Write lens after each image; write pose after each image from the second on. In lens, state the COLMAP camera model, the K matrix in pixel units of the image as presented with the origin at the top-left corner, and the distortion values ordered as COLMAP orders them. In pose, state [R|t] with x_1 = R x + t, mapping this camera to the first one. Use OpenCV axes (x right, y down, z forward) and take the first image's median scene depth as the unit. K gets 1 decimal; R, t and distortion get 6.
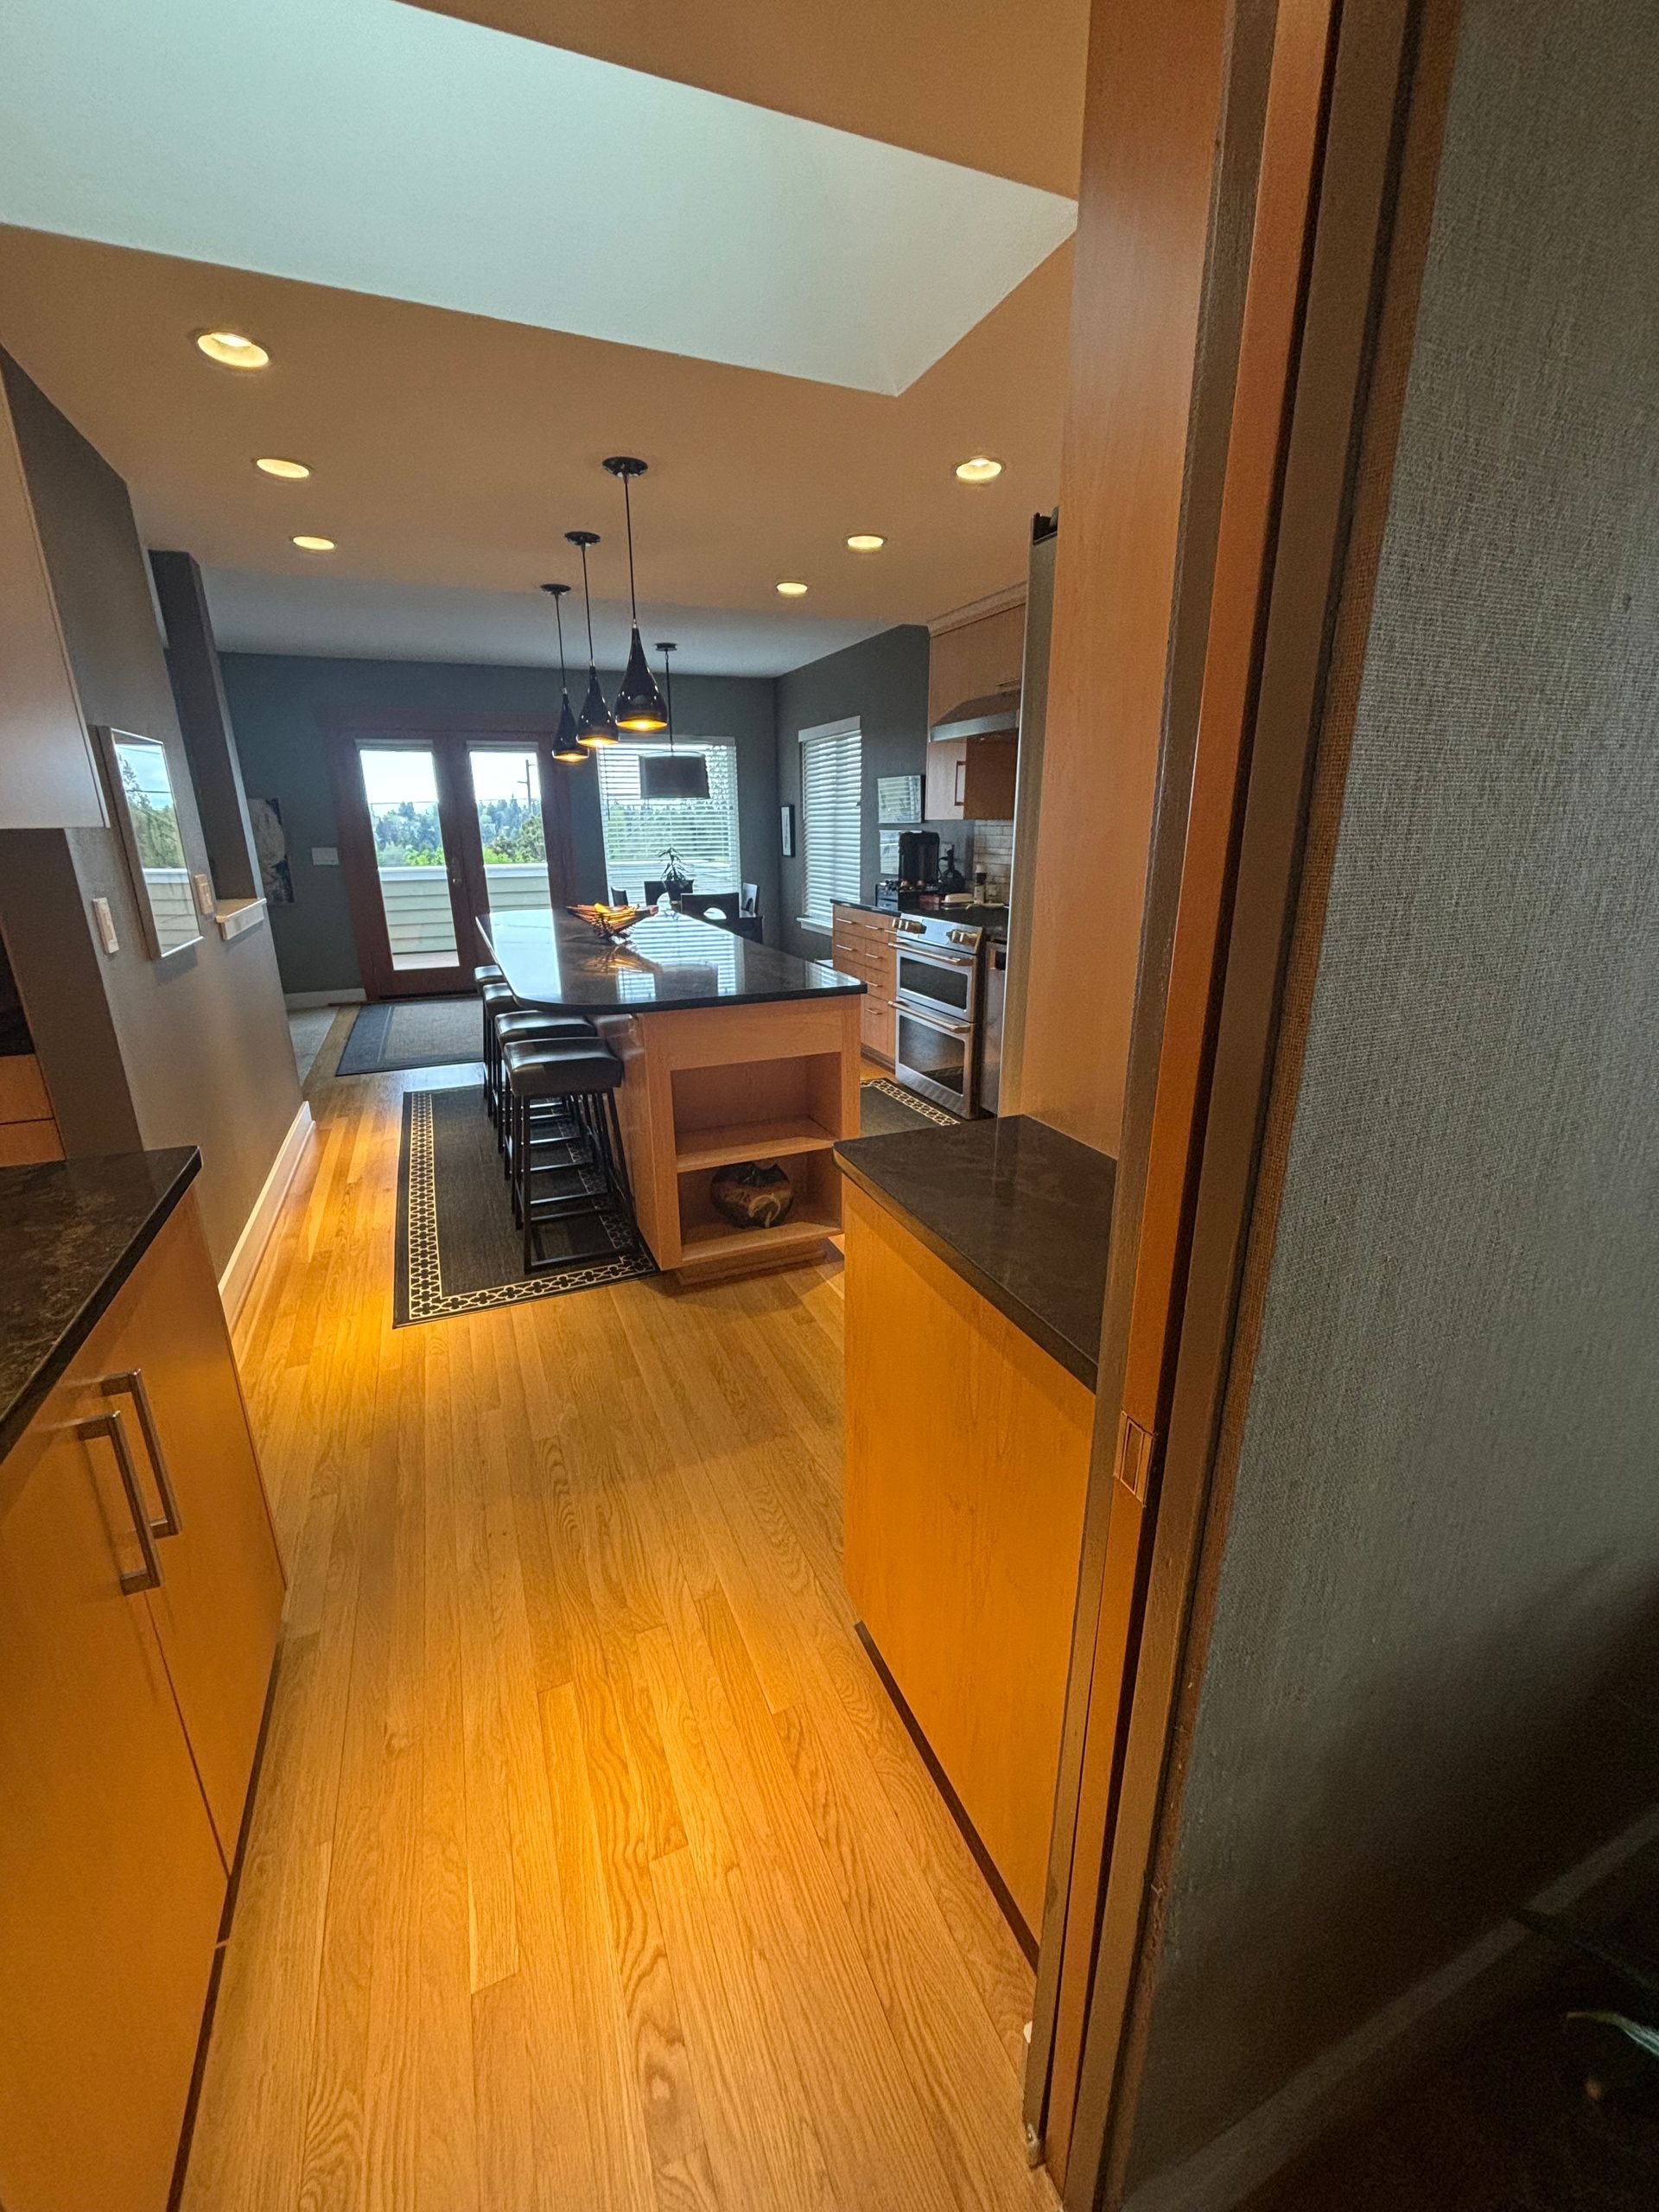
lens RADIAL K [[892.9, 0, 830.8], [0, 892.9, 1106.2], [0, 0, 1]] dist [0.001826, 0.000584]
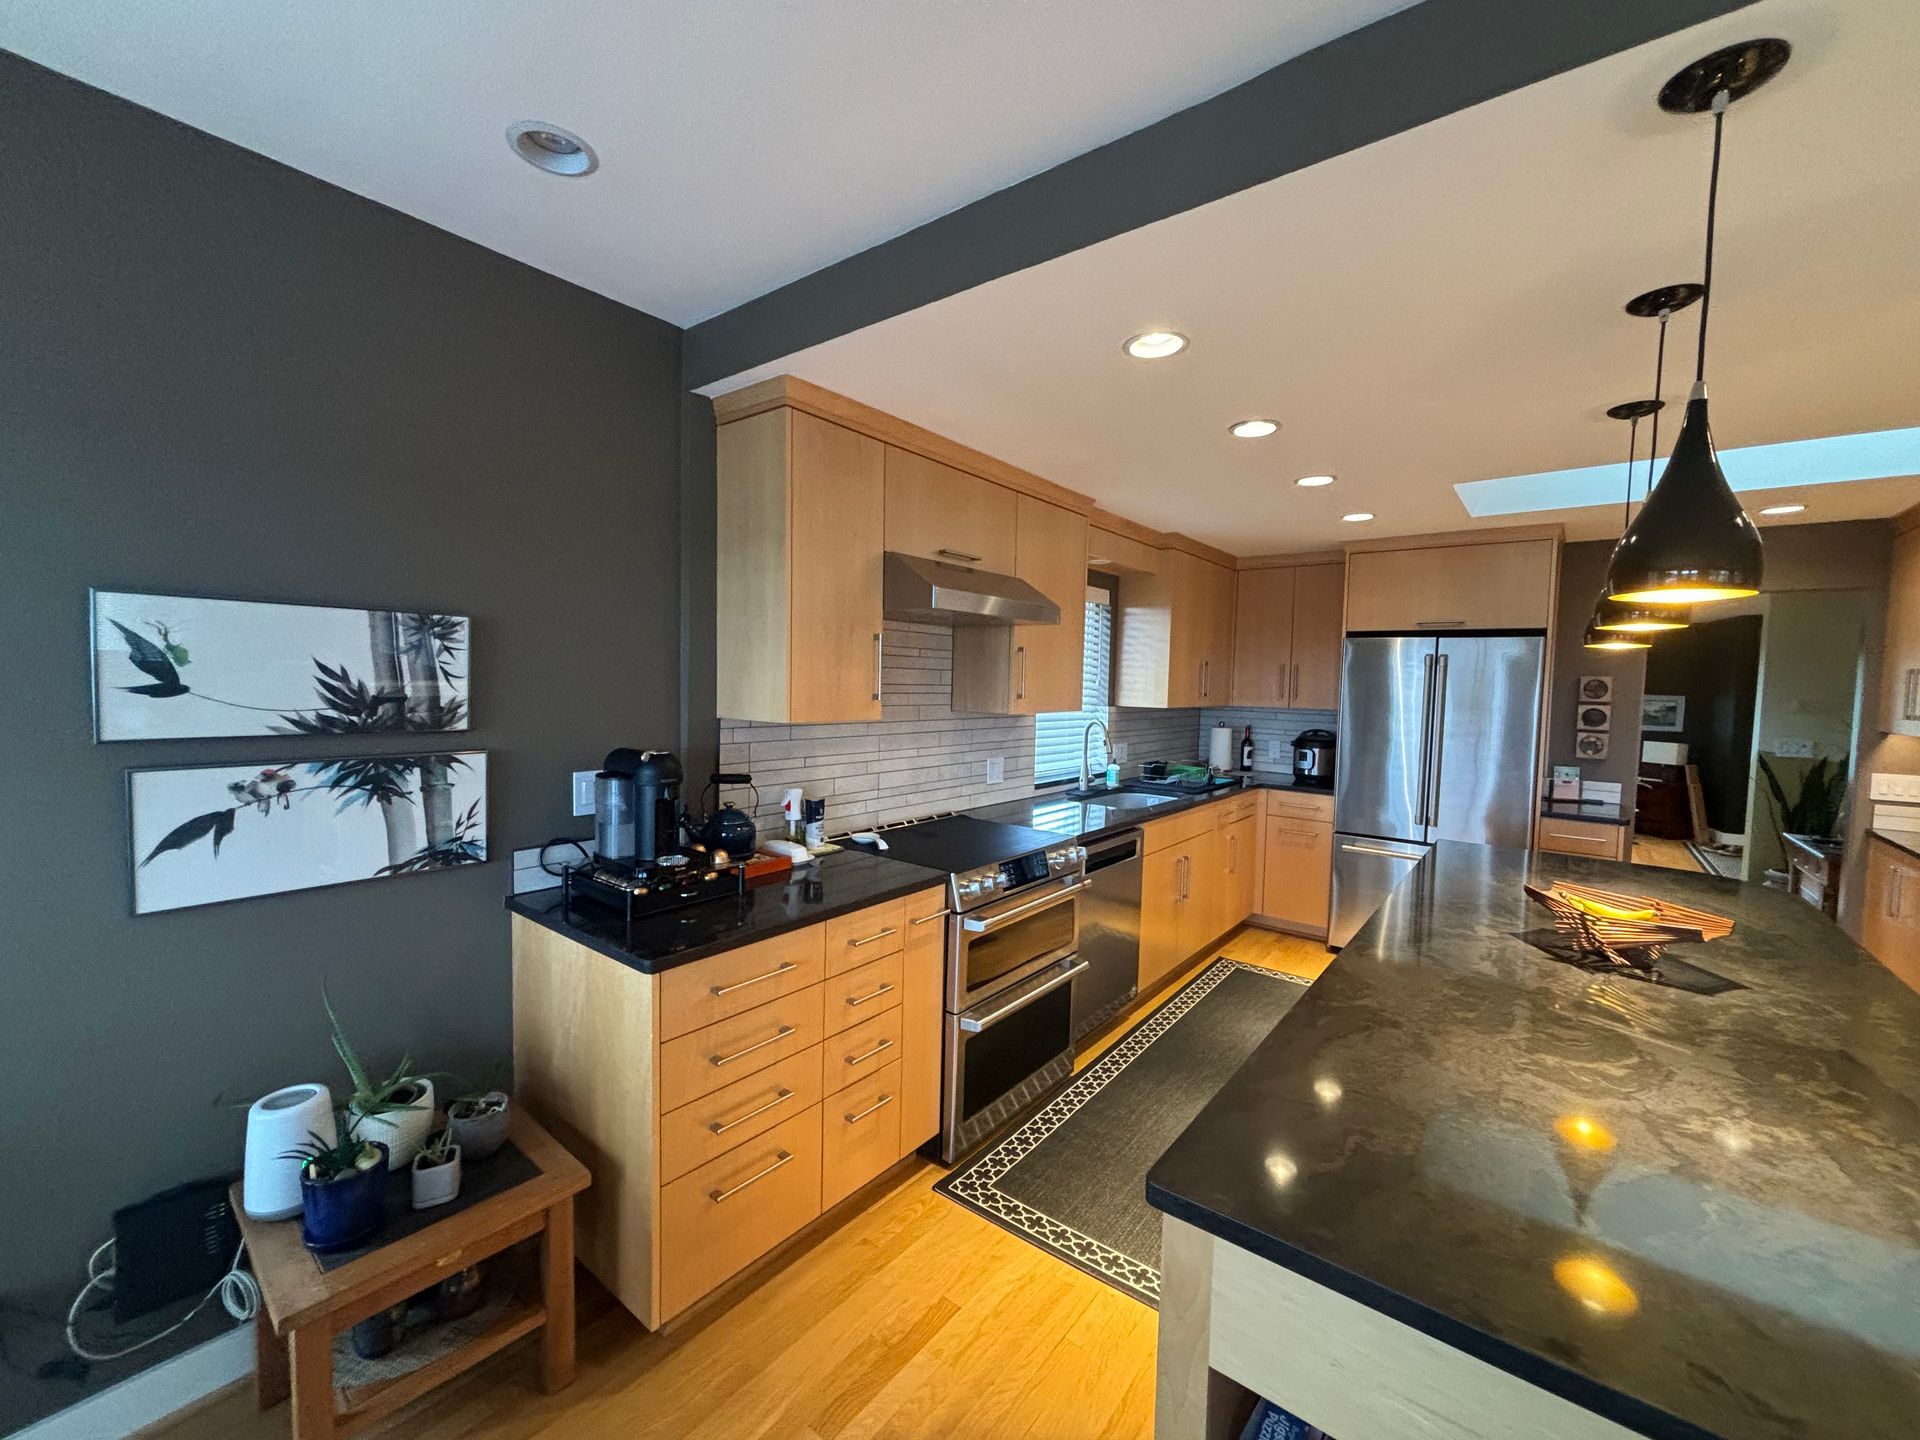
lens RADIAL K [[775.0, 0, 959.3], [0, 775.0, 719.4], [0, 0, 1]] dist [0.001826, 0.000584]
pose [[-0.482575, -0.054092, 0.874183, -0.498154], [0.245851, 0.949598, 0.194475, -0.568445], [-0.840642, 0.308768, -0.444954, 1.643732]]
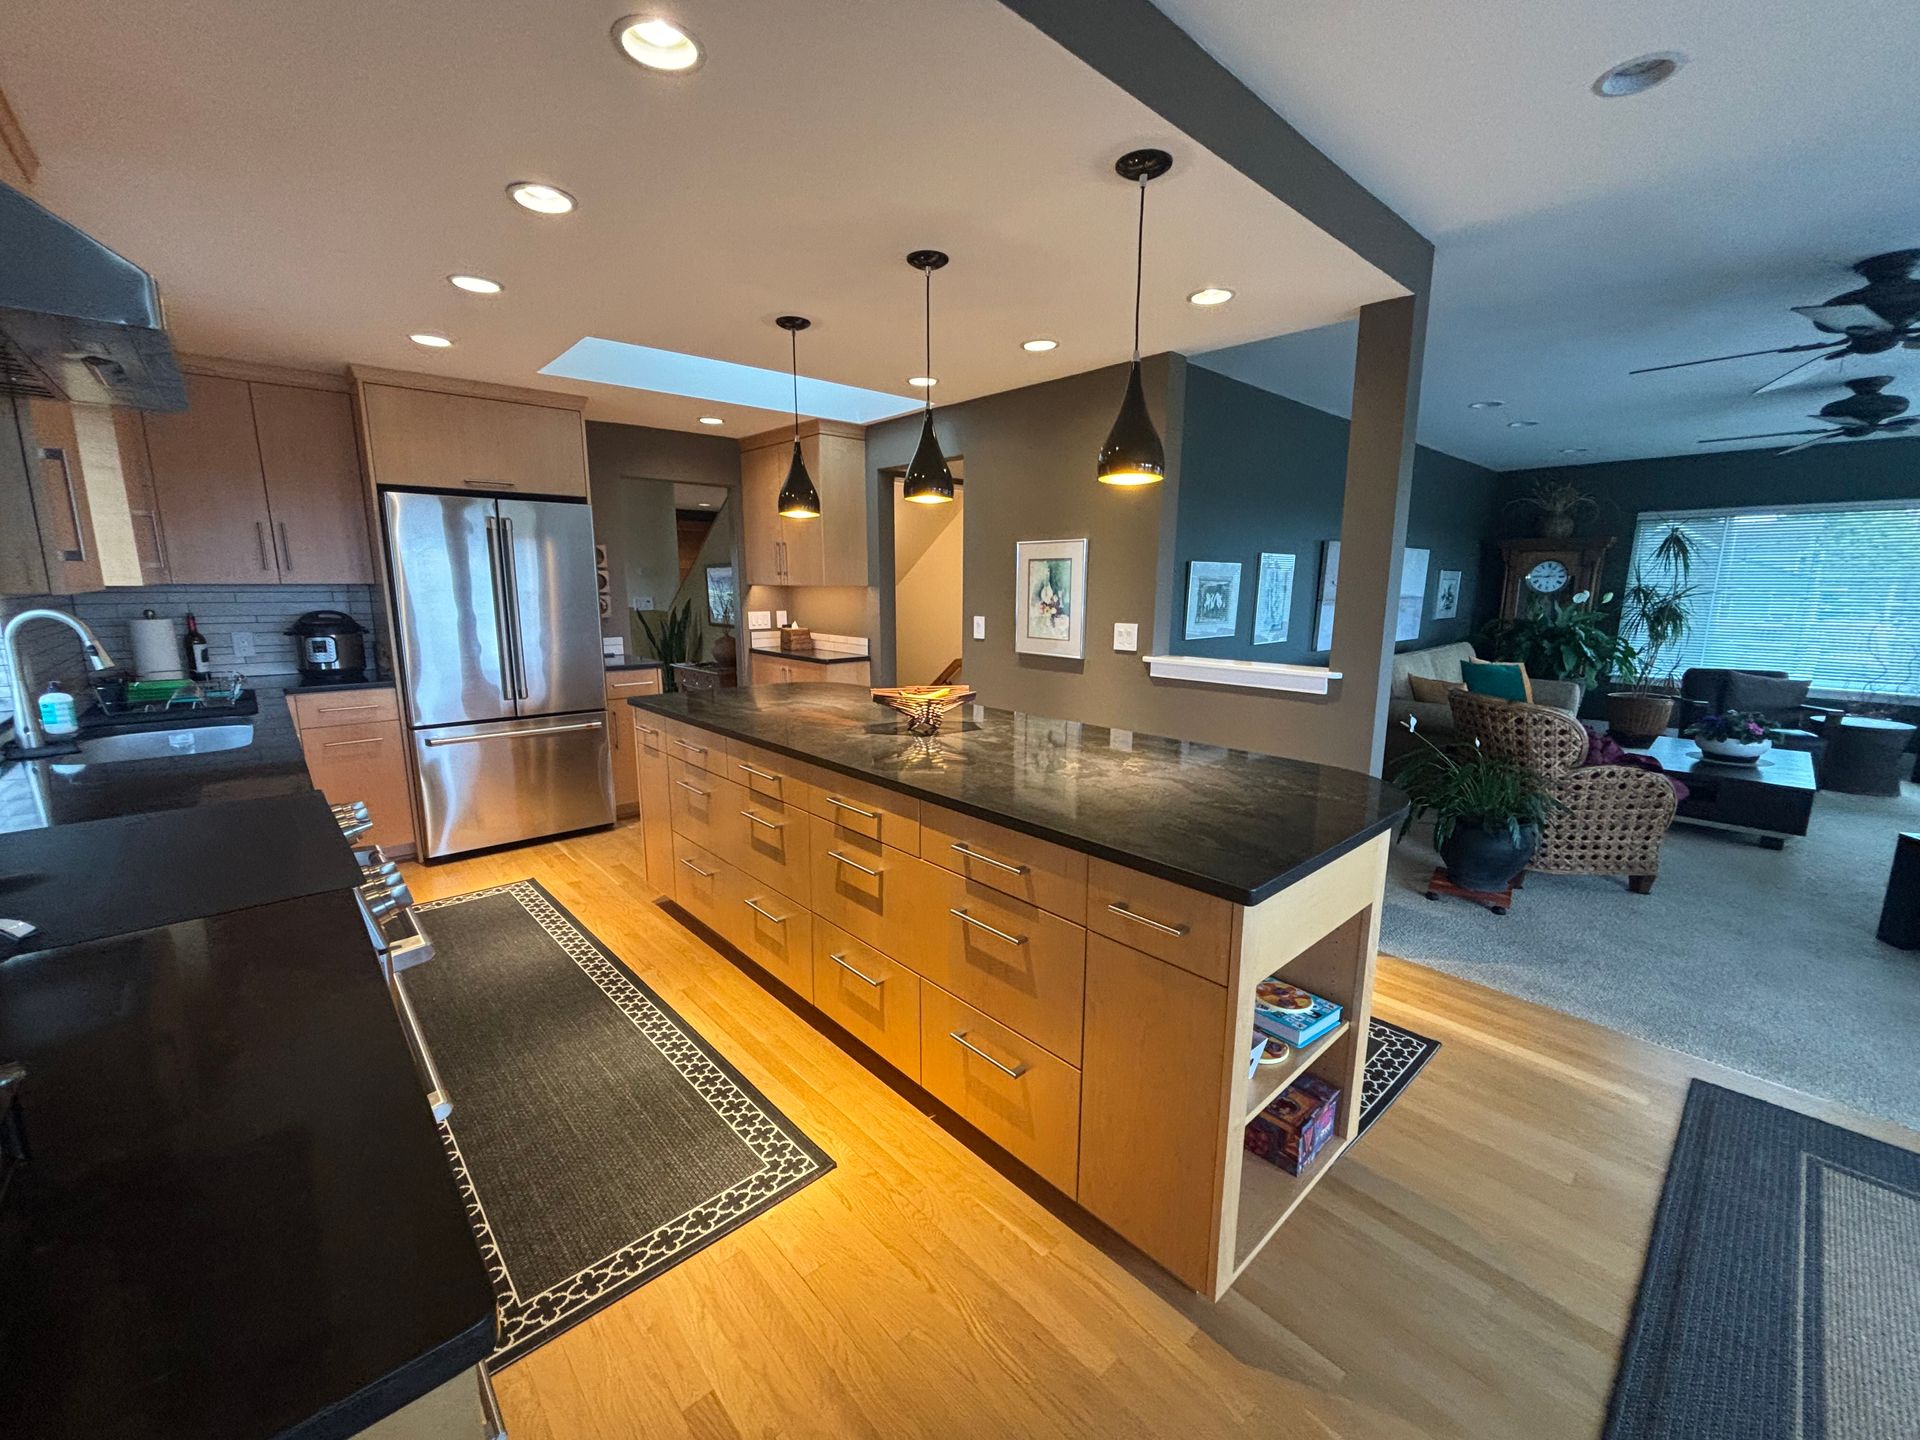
lens RADIAL K [[775.0, 0, 963.9], [0, 775.0, 721.2], [0, 0, 1]] dist [0.001826, 0.000584]
pose [[-0.942597, 0.060473, -0.328412, -0.045002], [-0.101907, 0.884460, 0.455352, -0.569334], [0.318004, 0.462681, -0.827527, 1.743370]]
